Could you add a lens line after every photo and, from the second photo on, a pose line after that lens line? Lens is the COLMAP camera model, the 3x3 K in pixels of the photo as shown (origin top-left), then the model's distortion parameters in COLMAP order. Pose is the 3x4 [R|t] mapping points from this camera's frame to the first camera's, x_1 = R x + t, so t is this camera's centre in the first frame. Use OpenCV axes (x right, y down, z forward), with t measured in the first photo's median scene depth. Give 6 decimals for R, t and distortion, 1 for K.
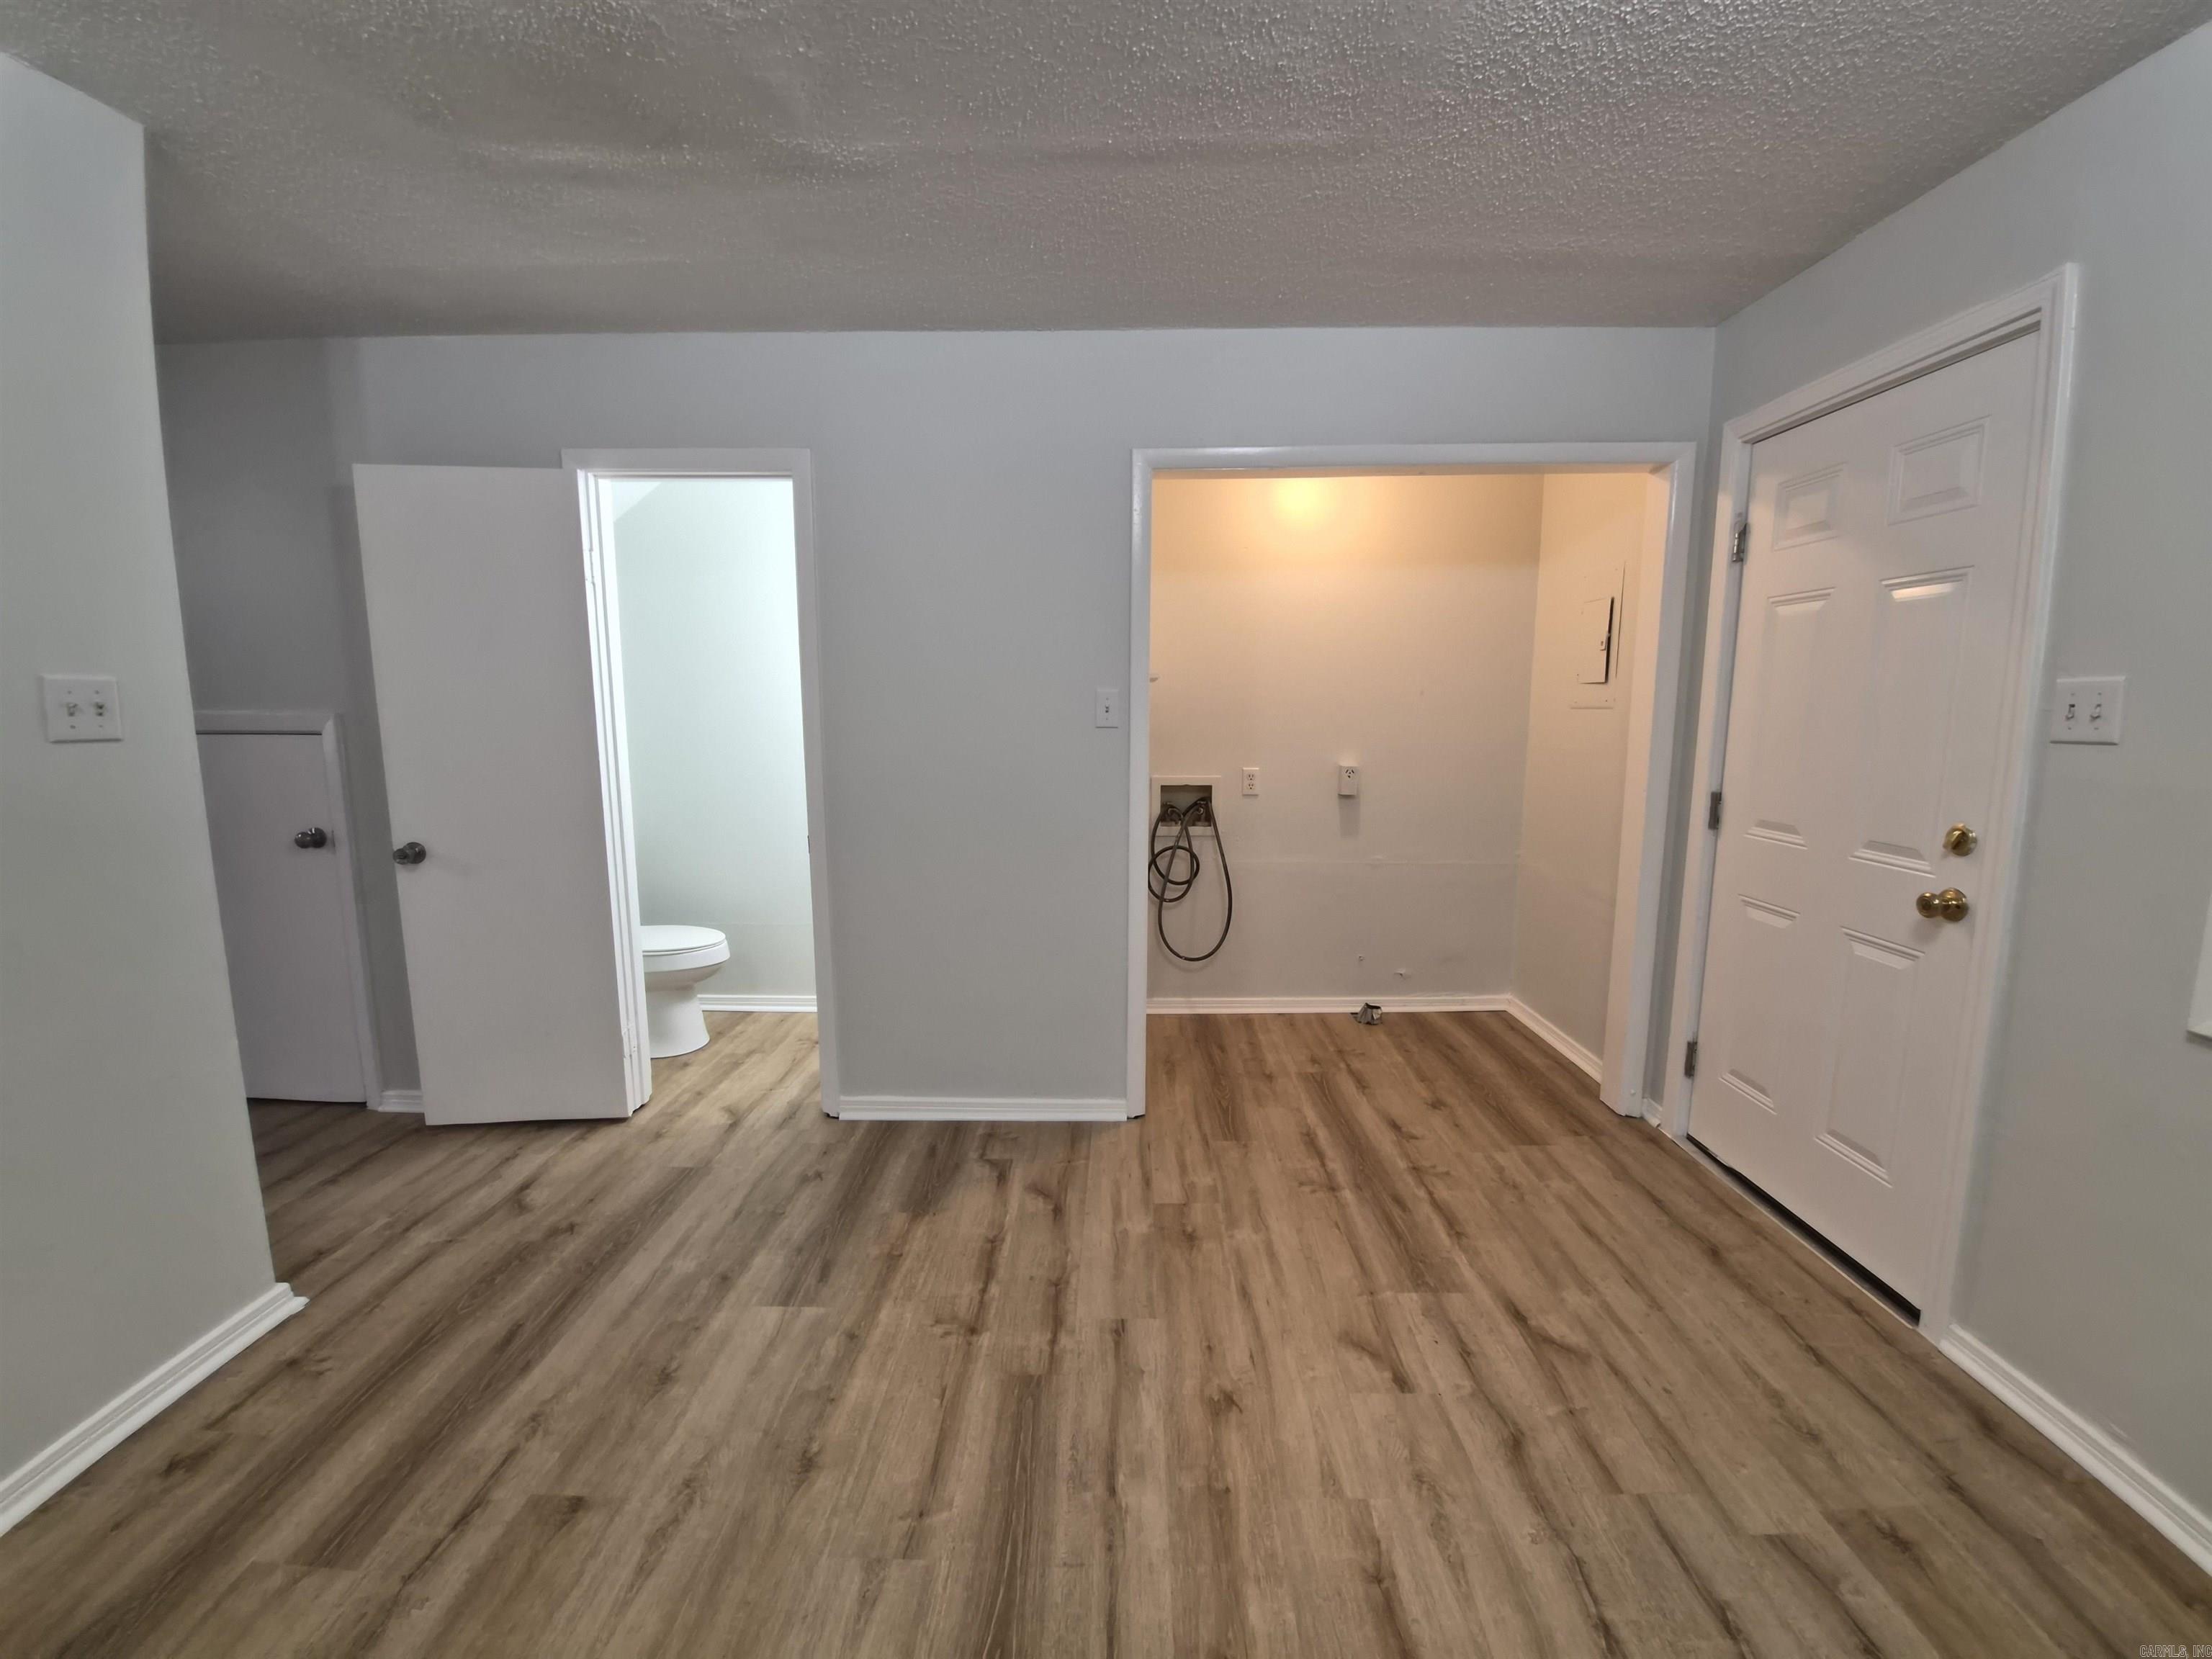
lens RADIAL K [[907.2, 0, 1134.1], [0, 907.2, 799.6], [0, 0, 1]] dist [-0.027049, -0.001013]
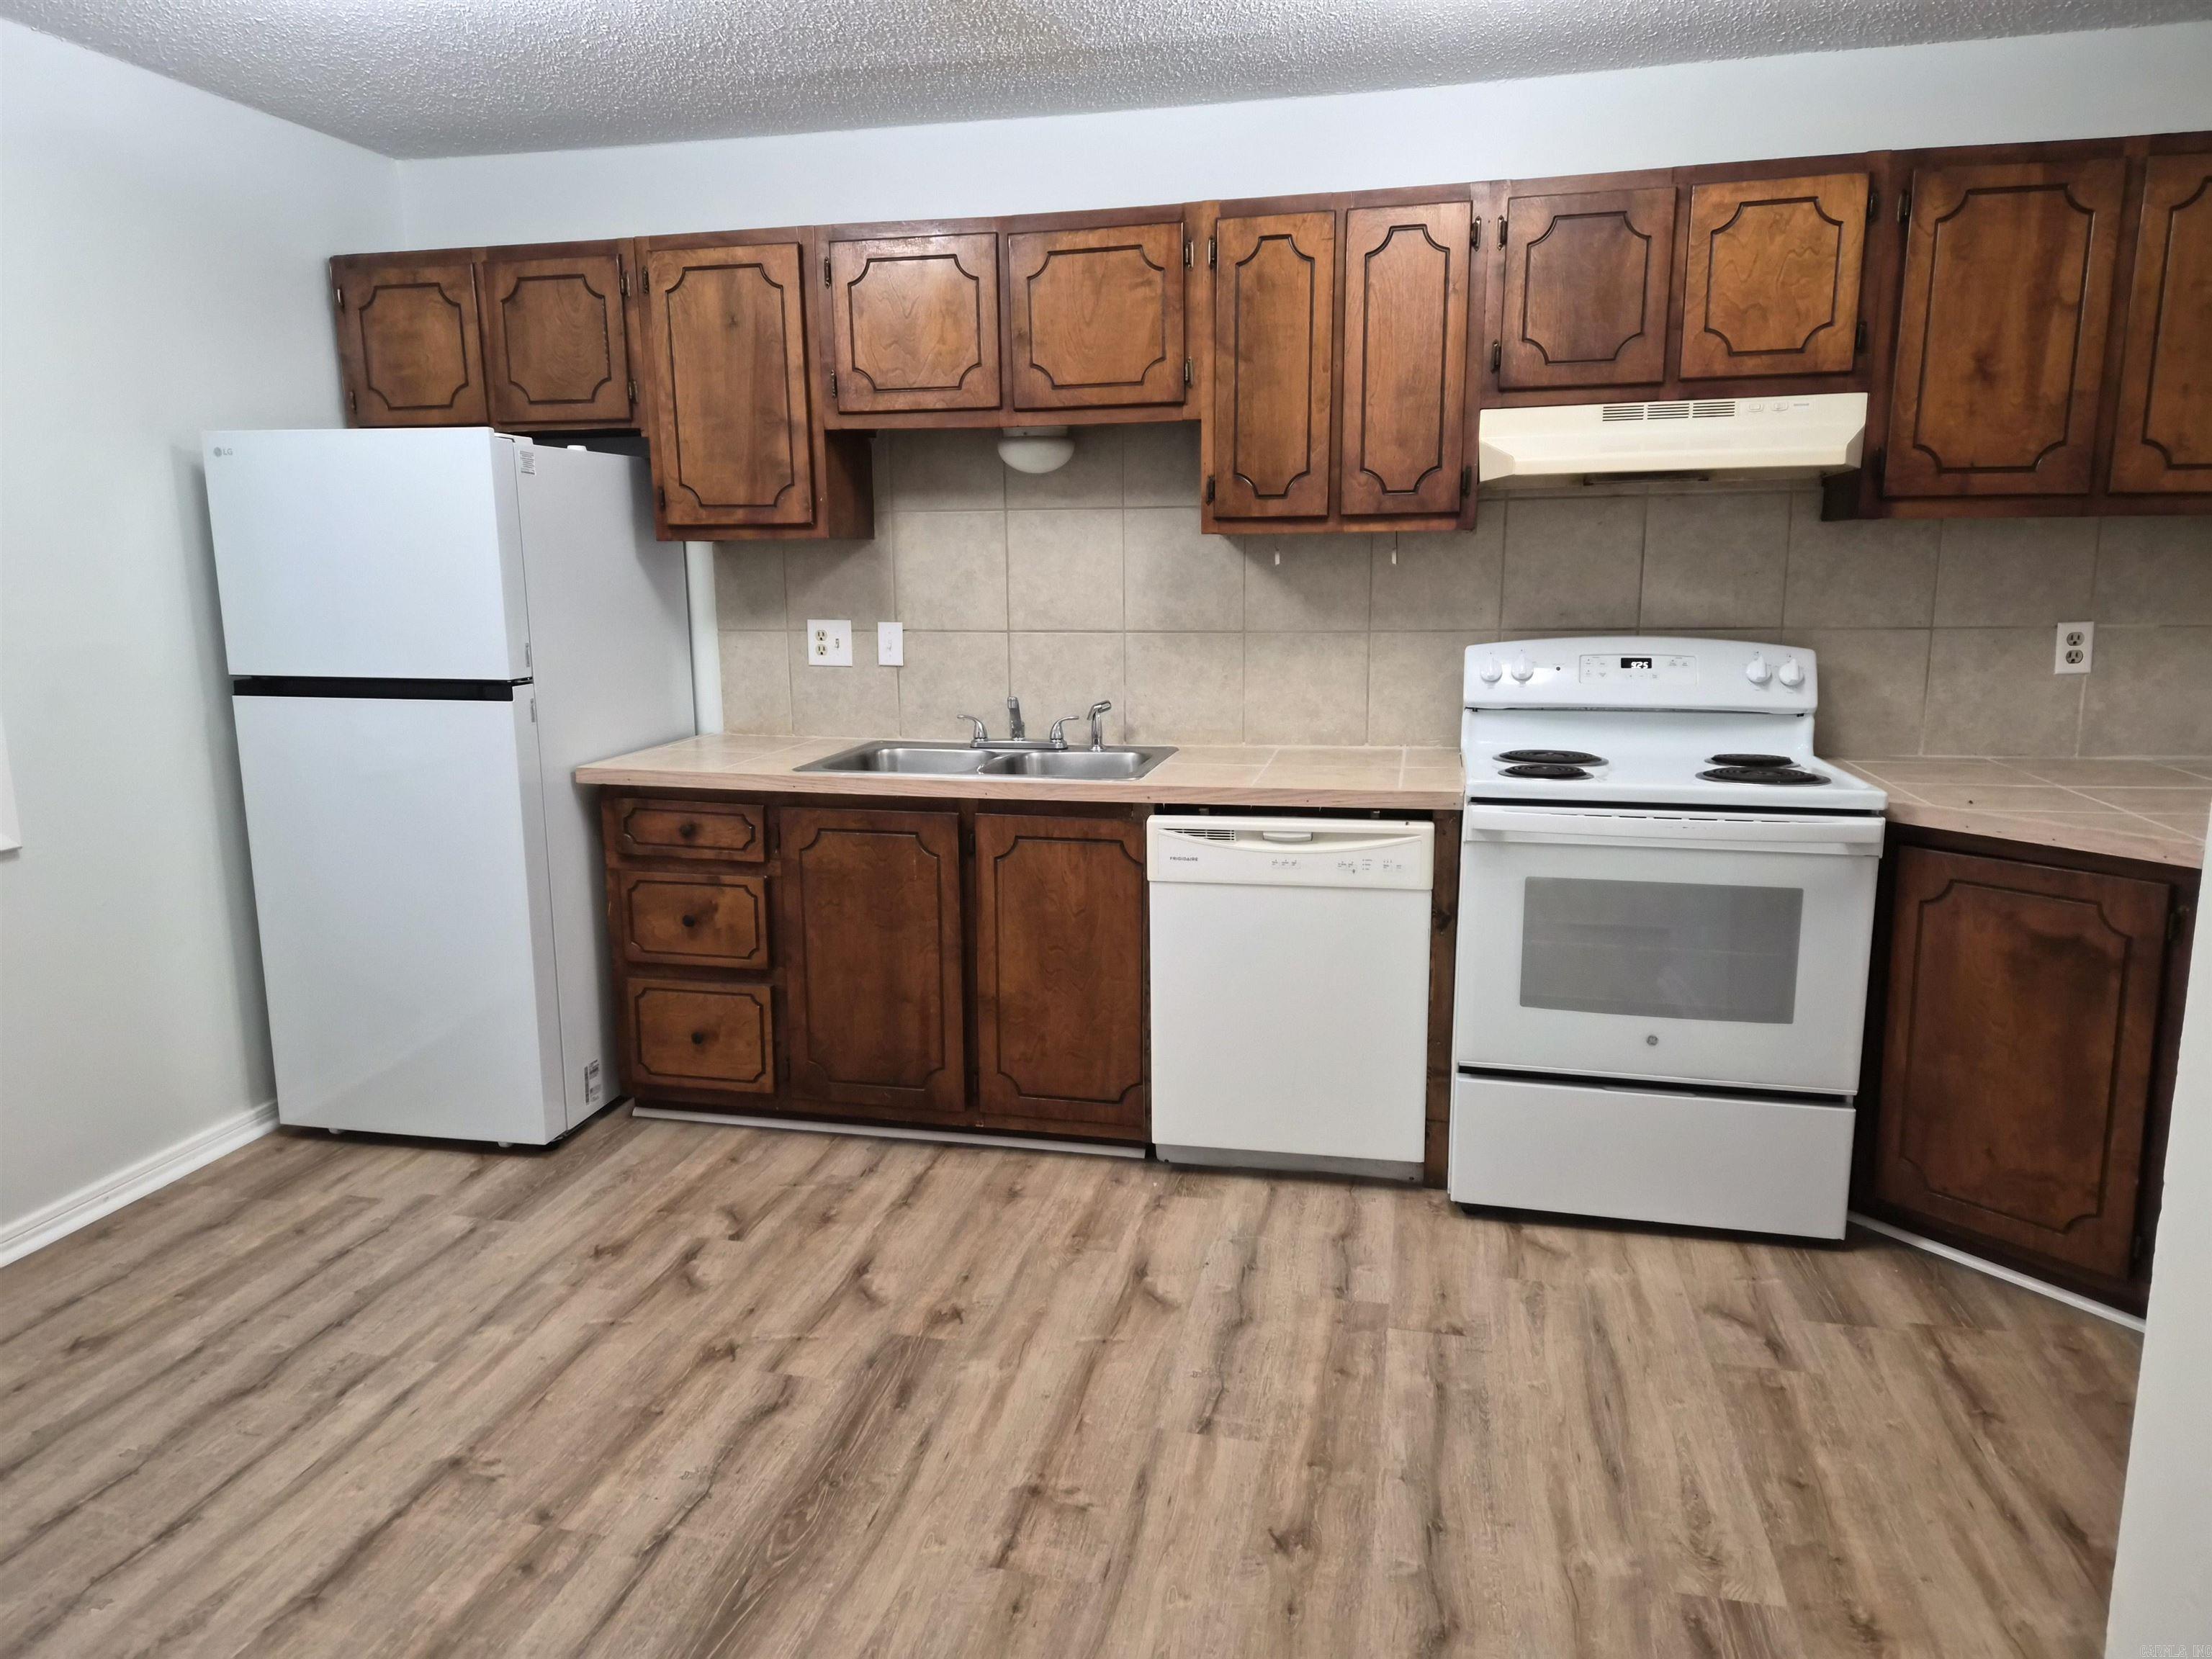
lens RADIAL K [[1467.9, 0, 1097.5], [0, 1467.9, 824.2], [0, 0, 1]] dist [0.068884, -0.056604]
pose [[-0.977901, -0.034581, 0.206187, -0.703961], [0.027057, 0.956998, 0.288831, -0.194869], [-0.207308, 0.288027, -0.934914, 1.420462]]
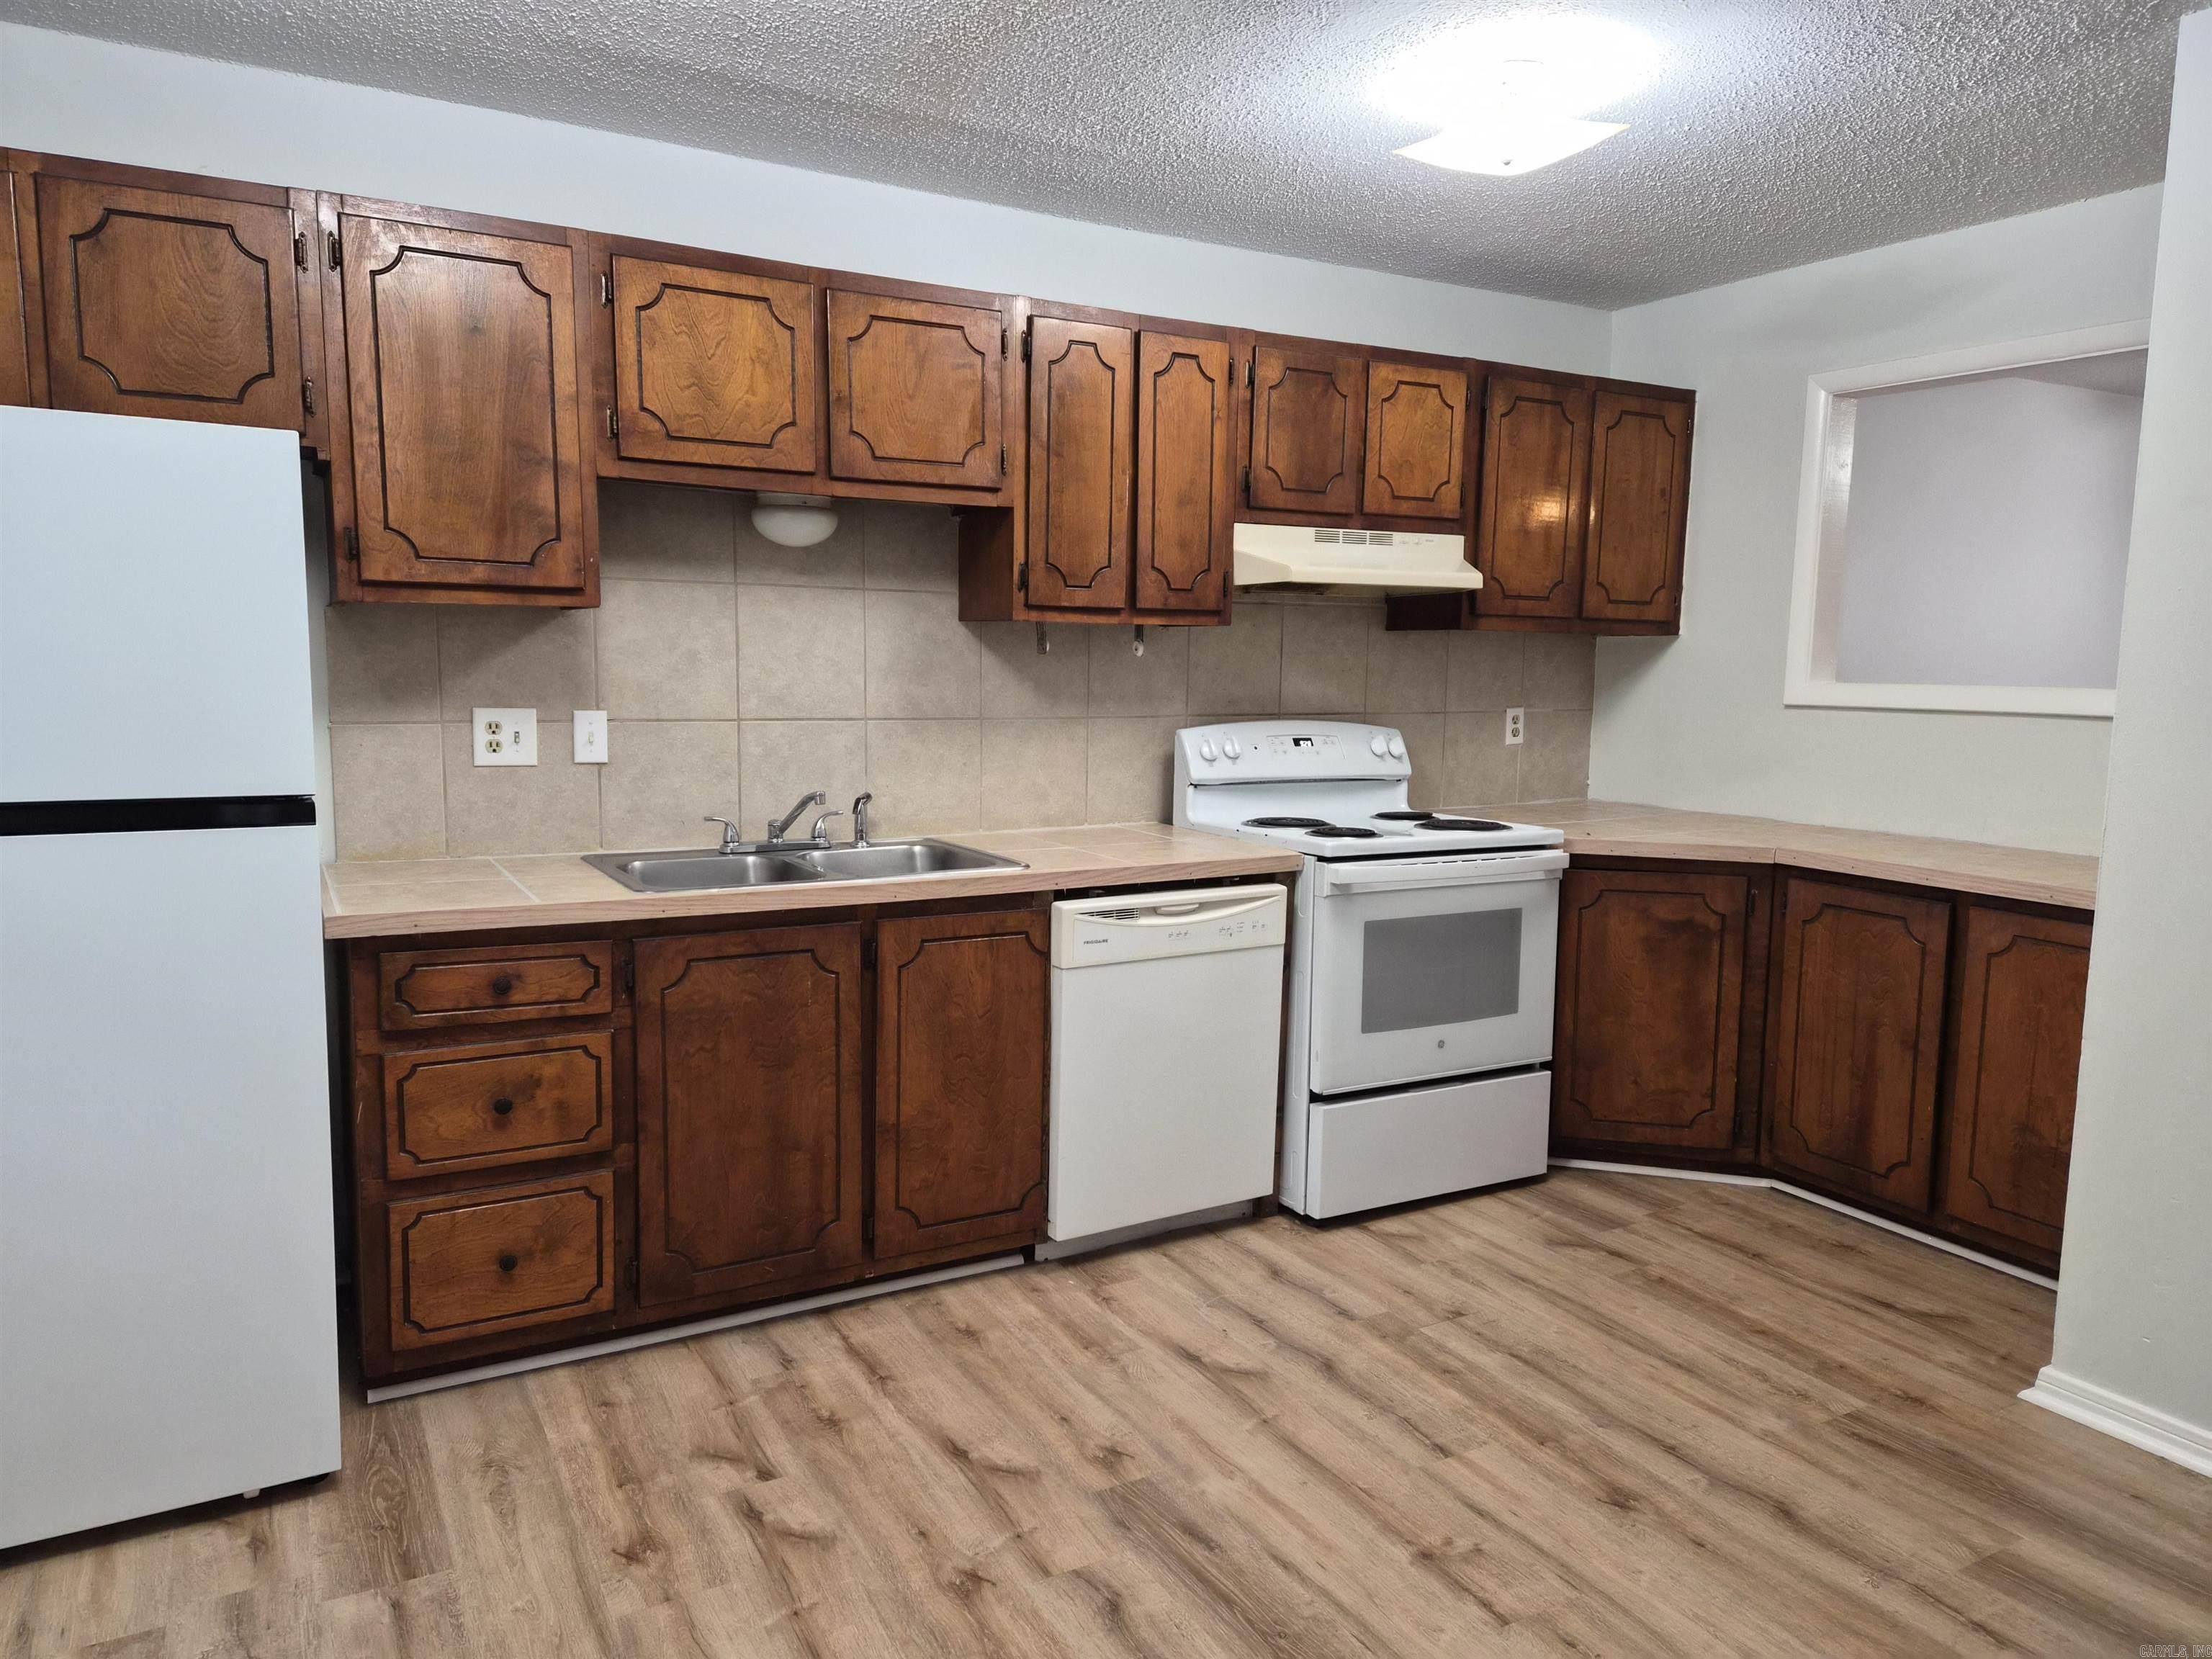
lens RADIAL K [[1467.9, 0, 1086.6], [0, 1467.9, 835.8], [0, 0, 1]] dist [0.068884, -0.056604]
pose [[-0.865715, 0.041891, -0.498781, 0.116432], [-0.075532, 0.974147, 0.212912, -0.156356], [0.494806, 0.221995, -0.840170, 1.268569]]
